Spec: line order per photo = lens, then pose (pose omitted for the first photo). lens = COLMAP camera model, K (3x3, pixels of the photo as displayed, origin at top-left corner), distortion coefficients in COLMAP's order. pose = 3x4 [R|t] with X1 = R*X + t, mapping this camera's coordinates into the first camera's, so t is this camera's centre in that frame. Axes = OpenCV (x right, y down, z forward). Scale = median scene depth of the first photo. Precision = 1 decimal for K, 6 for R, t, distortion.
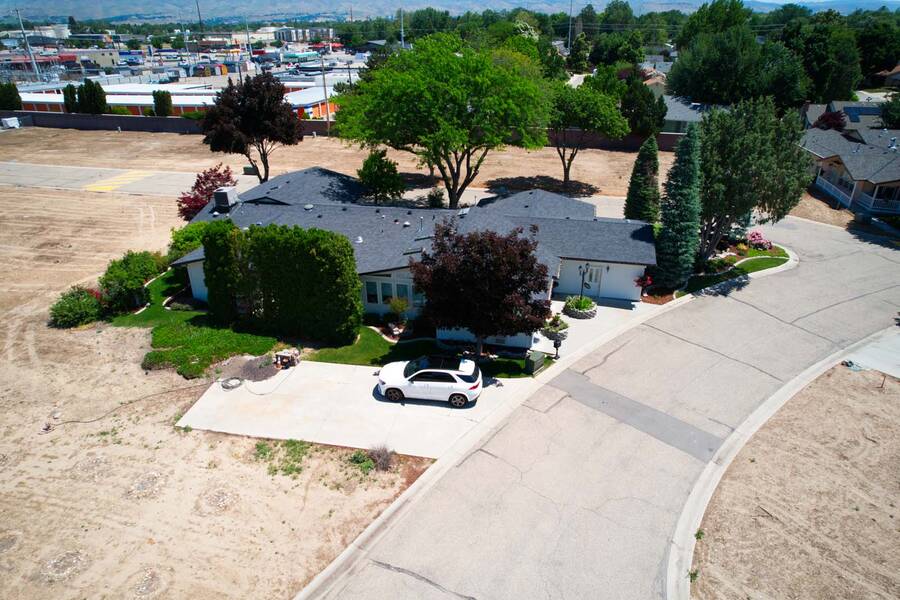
lens RADIAL K [[576.8, 0, 450.0], [0, 576.8, 300.0], [0, 0, 1]] dist [-0.083554, 0.074054]
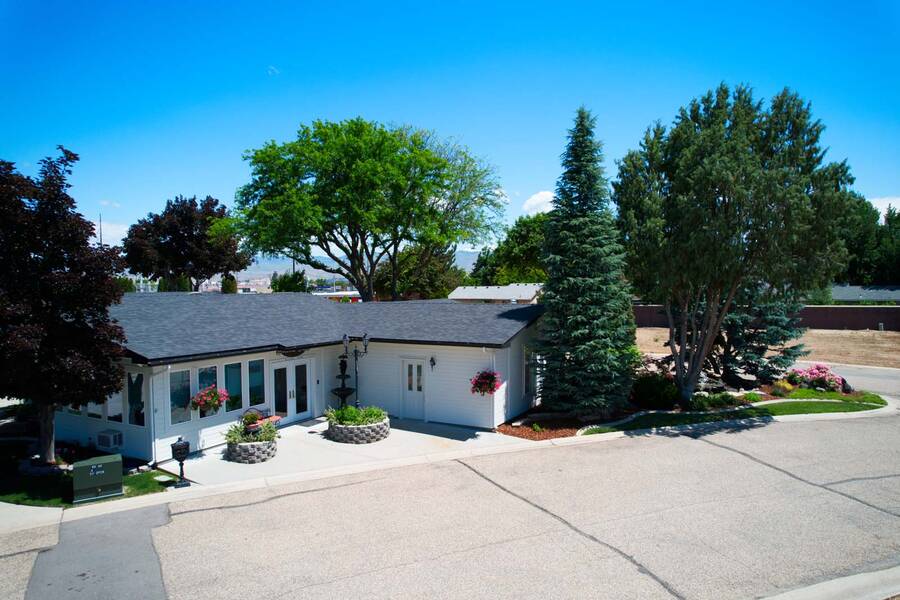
lens RADIAL K [[576.8, 0, 450.0], [0, 576.8, 300.0], [0, 0, 1]] dist [-0.083554, 0.074054]
pose [[0.963627, 0.005443, -0.267197, 0.613352], [-0.116486, 0.908379, -0.401595, 0.148153], [0.240530, 0.418112, 0.875972, 0.730076]]
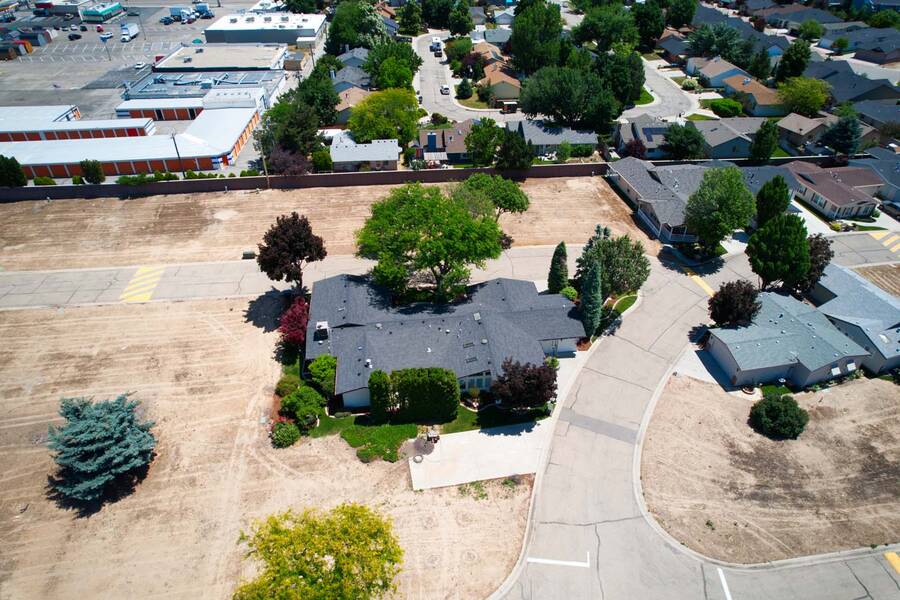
lens RADIAL K [[576.8, 0, 450.0], [0, 576.8, 300.0], [0, 0, 1]] dist [-0.083554, 0.074054]
pose [[0.942510, -0.195386, 0.271109, -0.795668], [0.143705, 0.969396, 0.199046, -0.867270], [-0.301703, -0.148643, 0.941743, -0.937732]]
